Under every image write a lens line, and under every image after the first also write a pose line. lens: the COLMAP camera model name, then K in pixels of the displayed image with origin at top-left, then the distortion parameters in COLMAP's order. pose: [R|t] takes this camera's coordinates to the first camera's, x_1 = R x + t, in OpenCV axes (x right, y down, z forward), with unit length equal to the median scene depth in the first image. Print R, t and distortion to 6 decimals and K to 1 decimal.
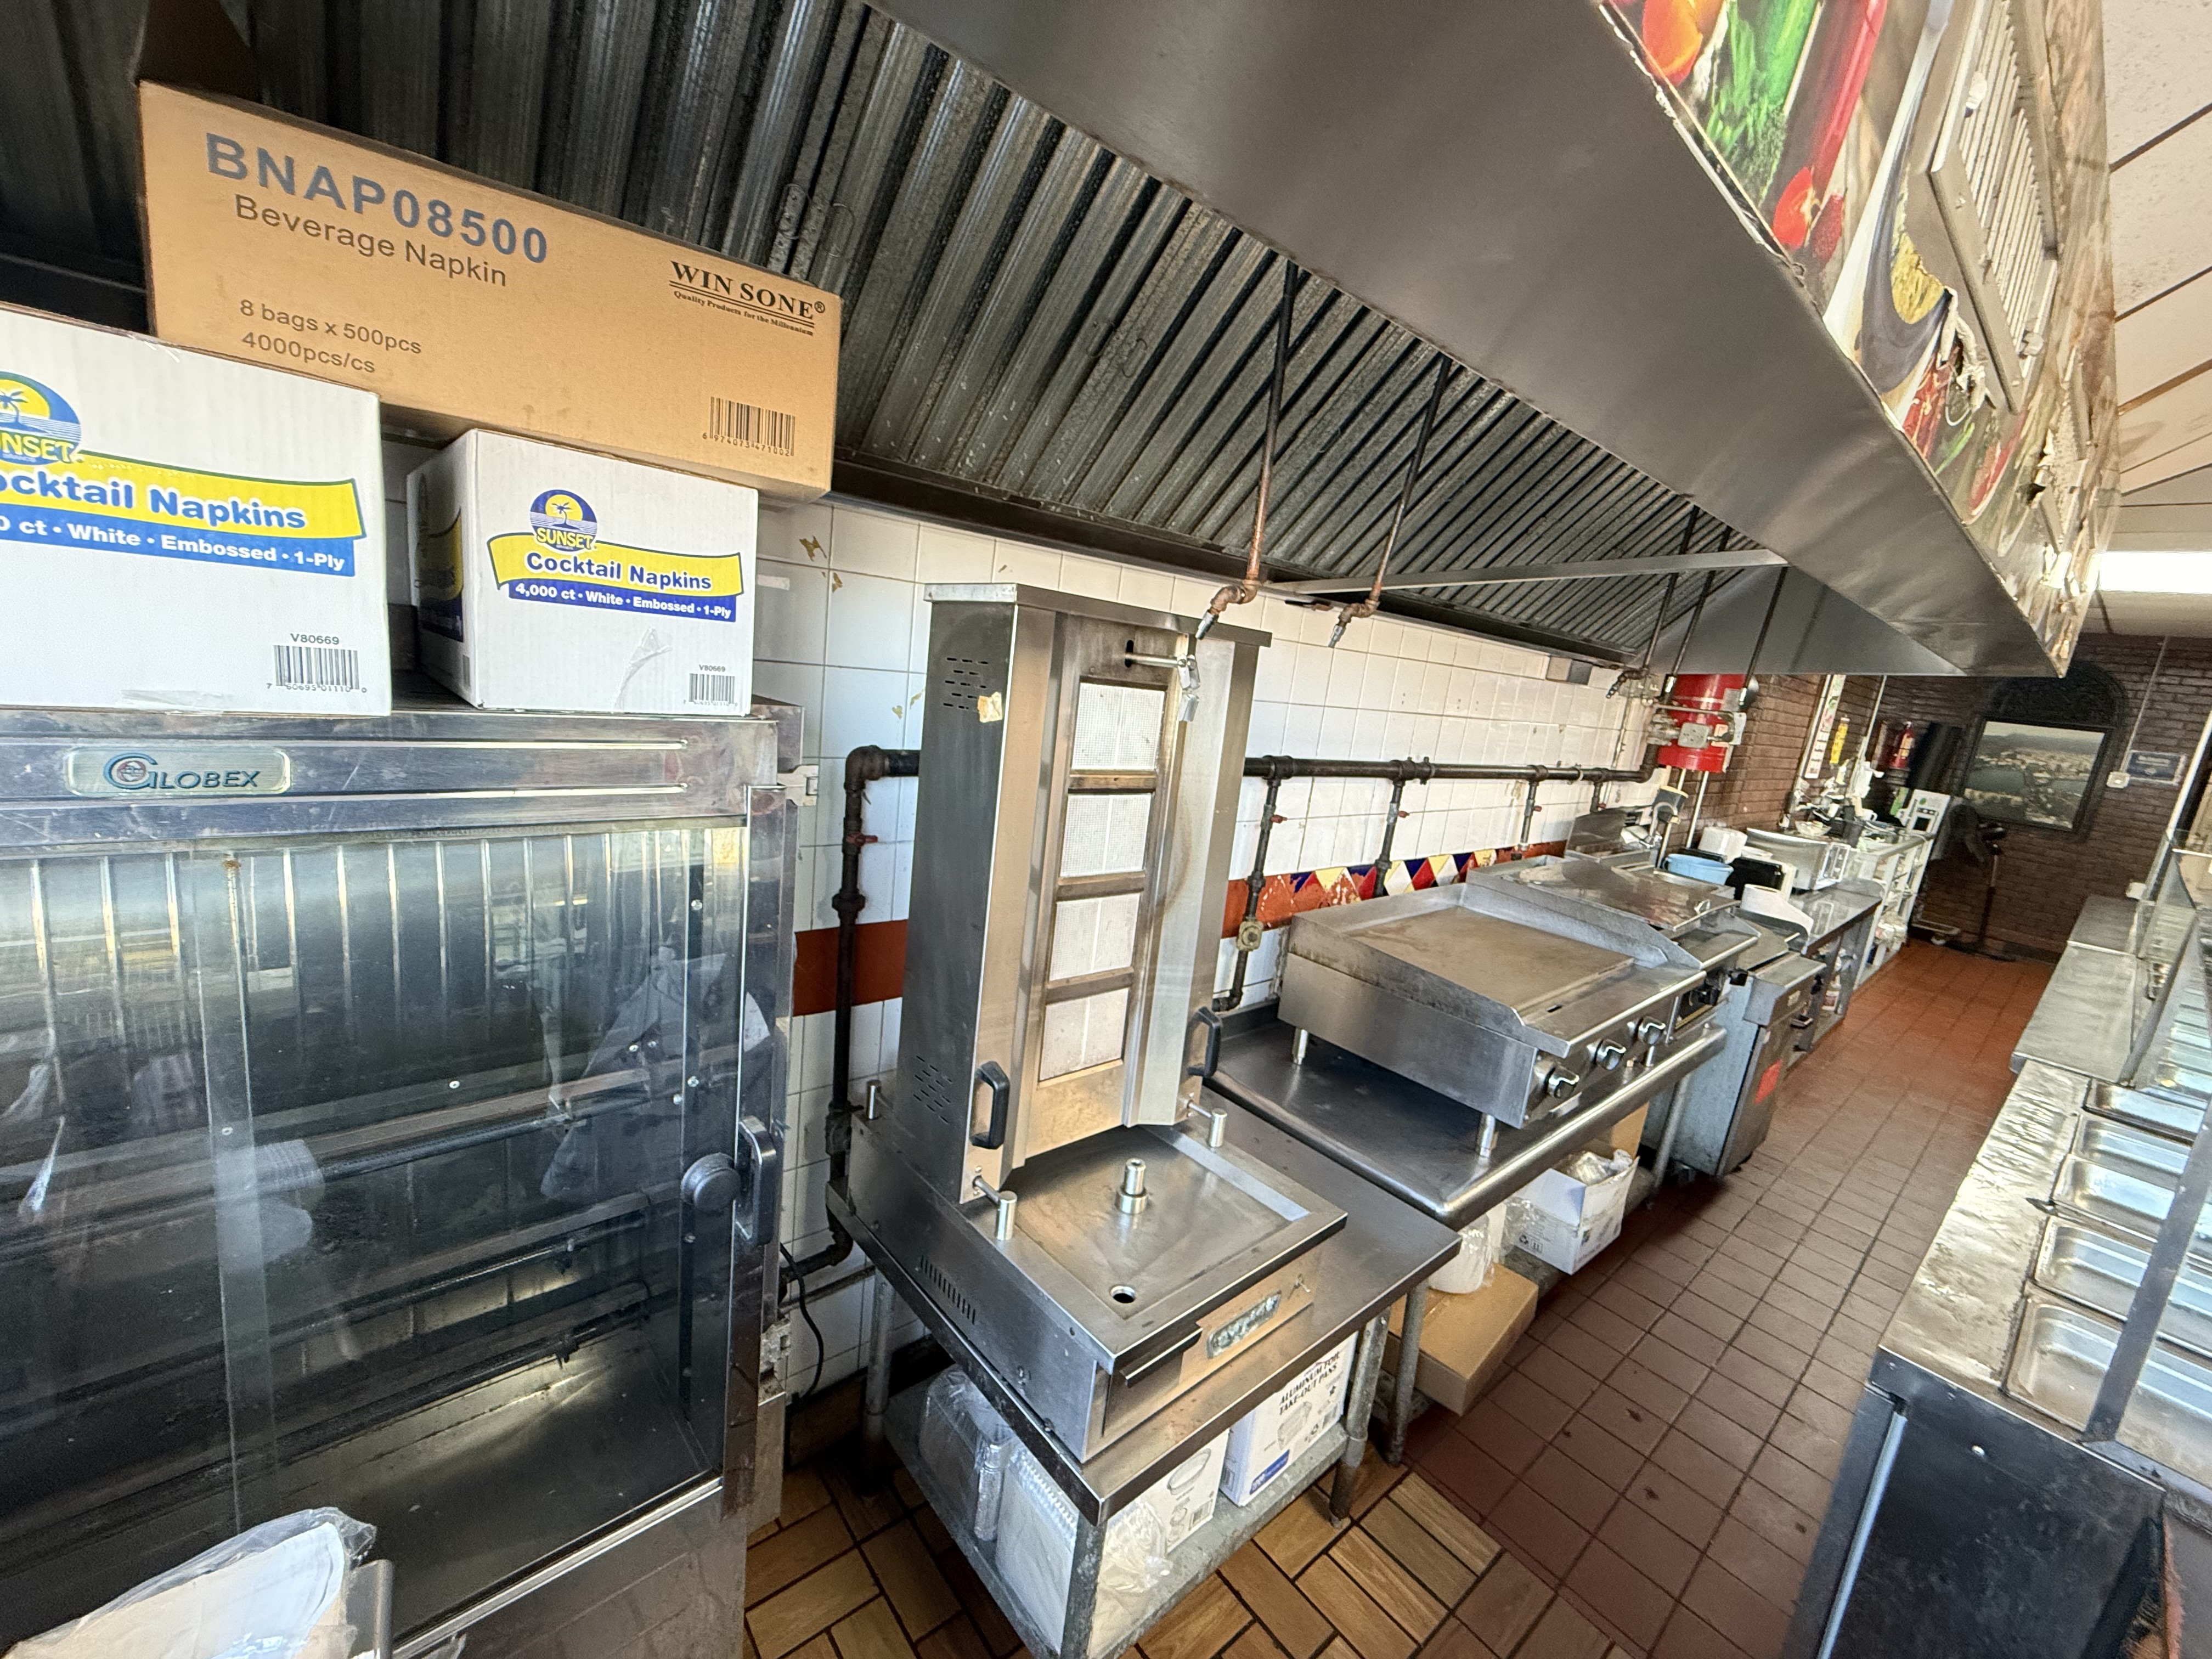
lens RADIAL K [[882.5, 0, 1105.1], [0, 882.5, 828.4], [0, 0, 1]] dist [0.000198, 0.000127]
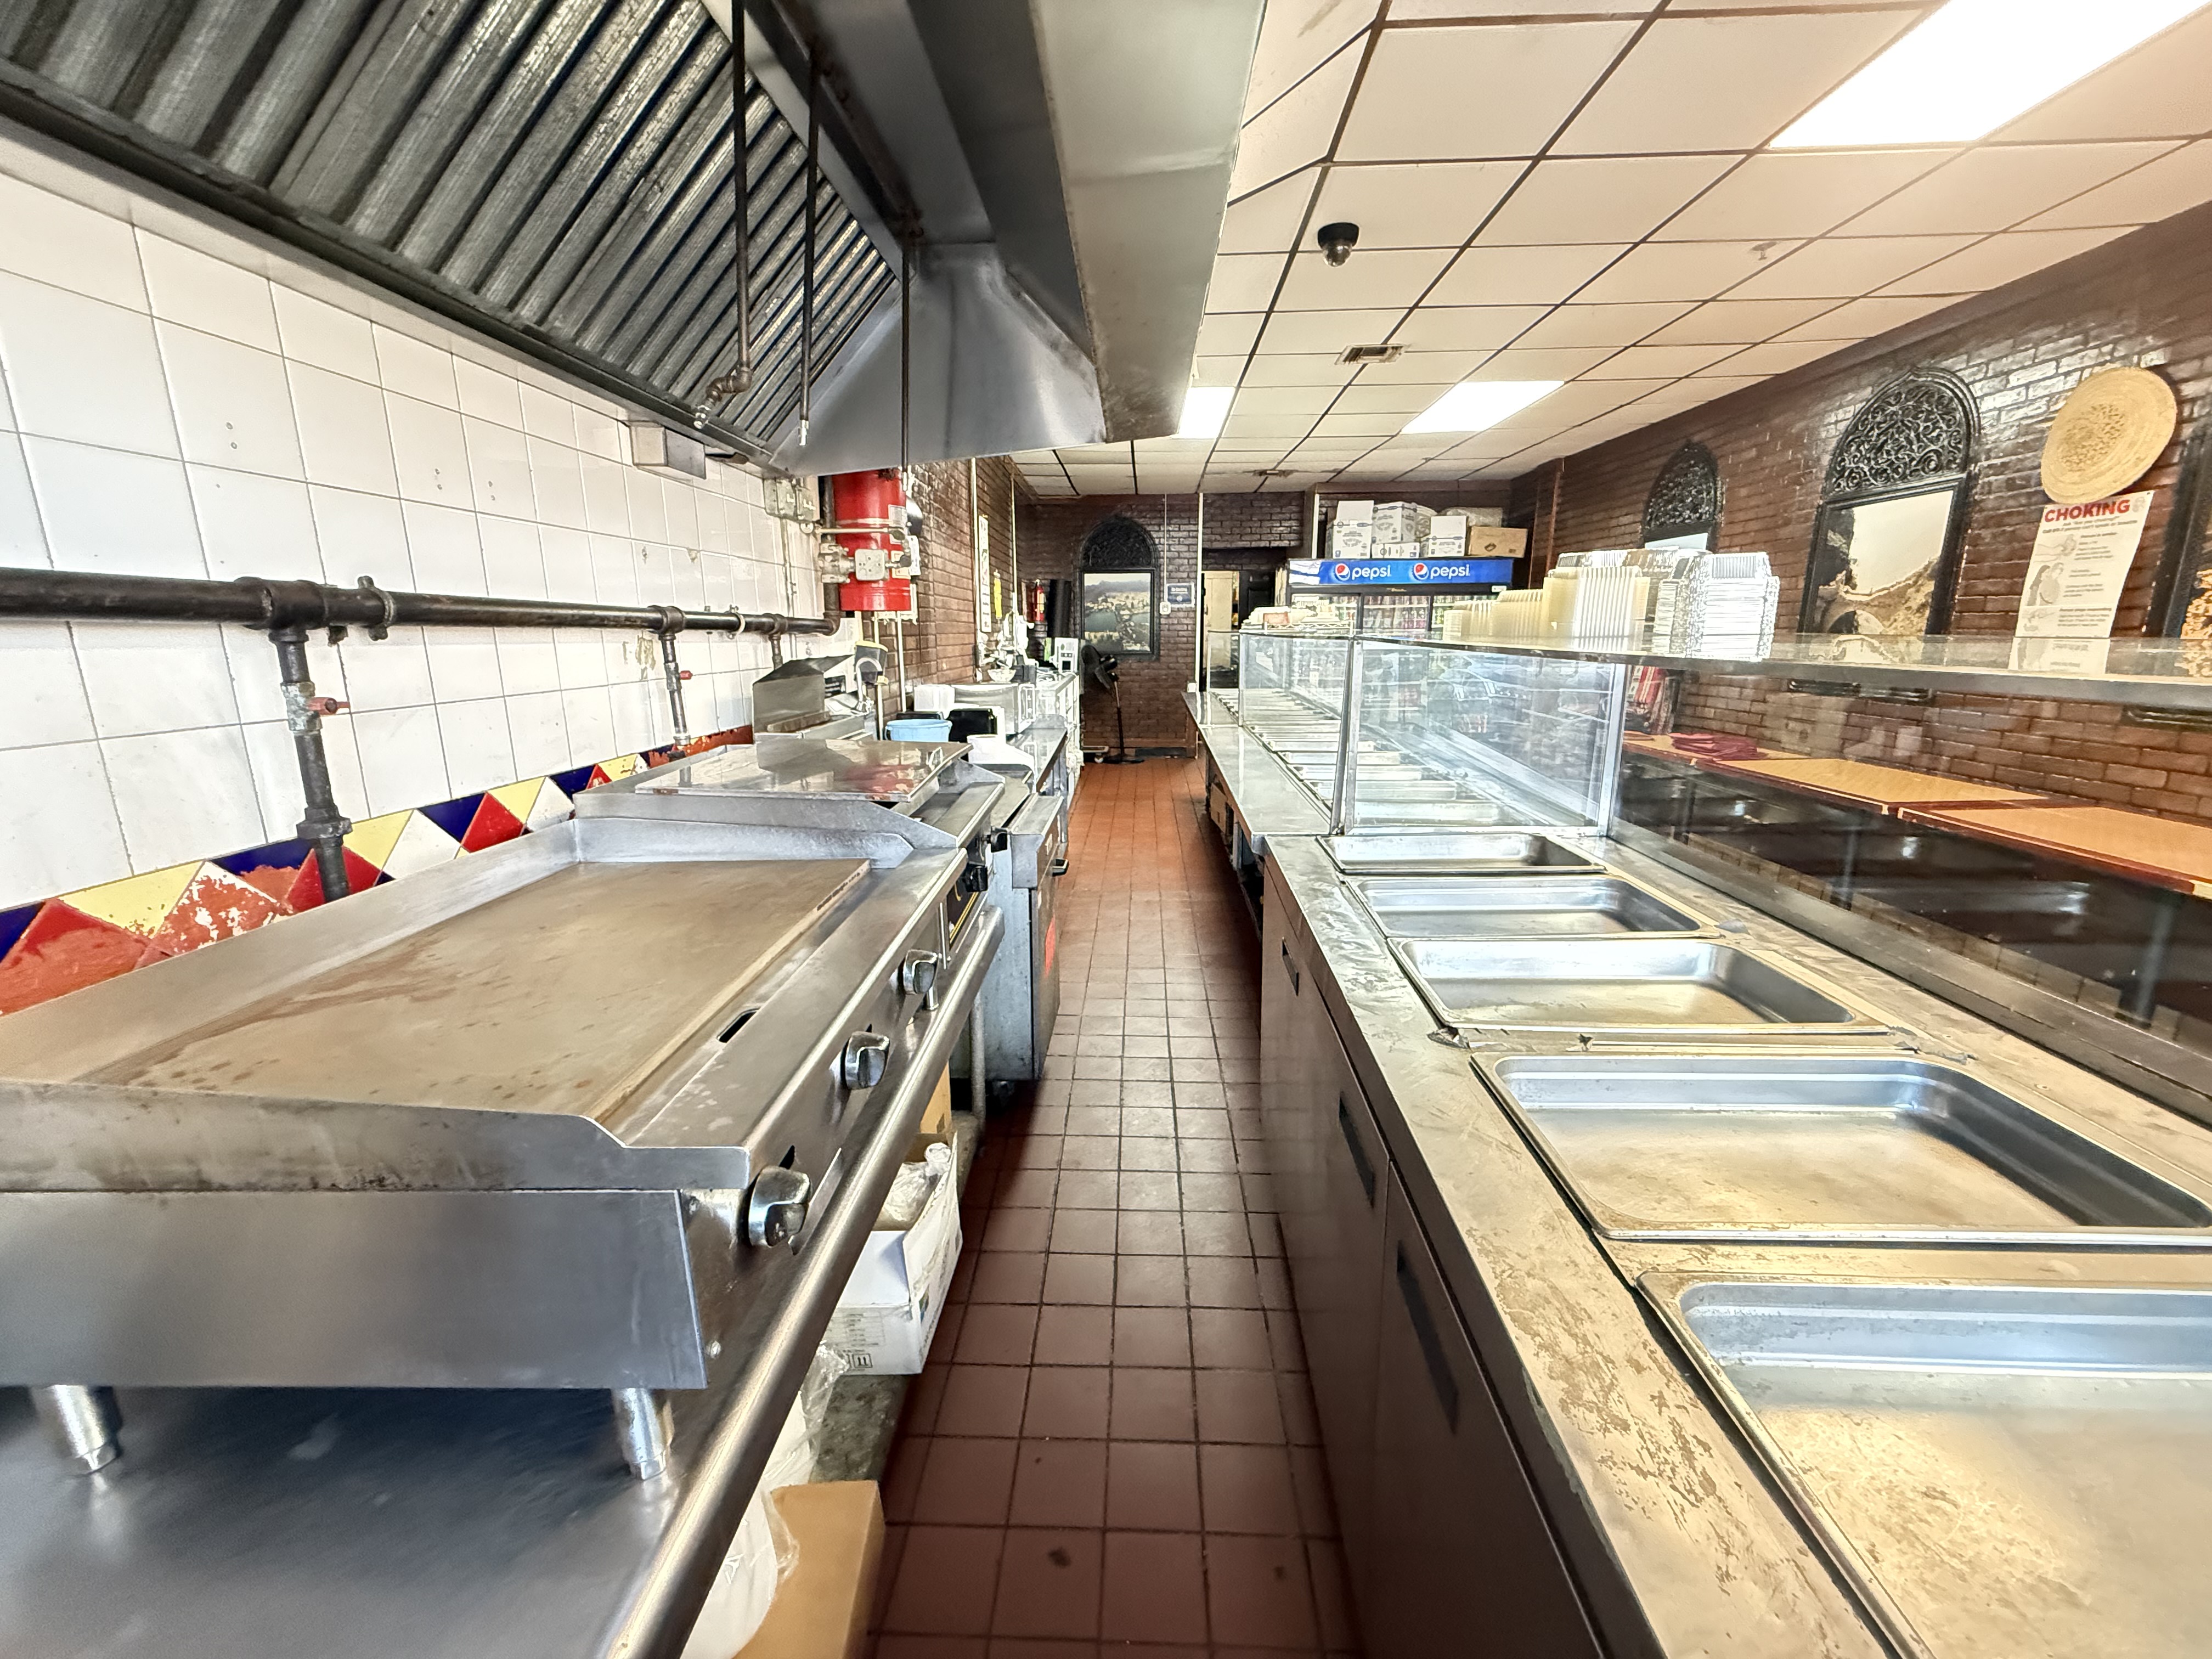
lens RADIAL K [[882.5, 0, 1105.5], [0, 882.5, 828.6], [0, 0, 1]] dist [0.000198, 0.000127]
pose [[0.671713, -0.279402, 0.686102, 0.200647], [0.229015, 0.959101, 0.166364, 0.041405], [-0.704523, 0.045379, 0.708228, 0.303664]]
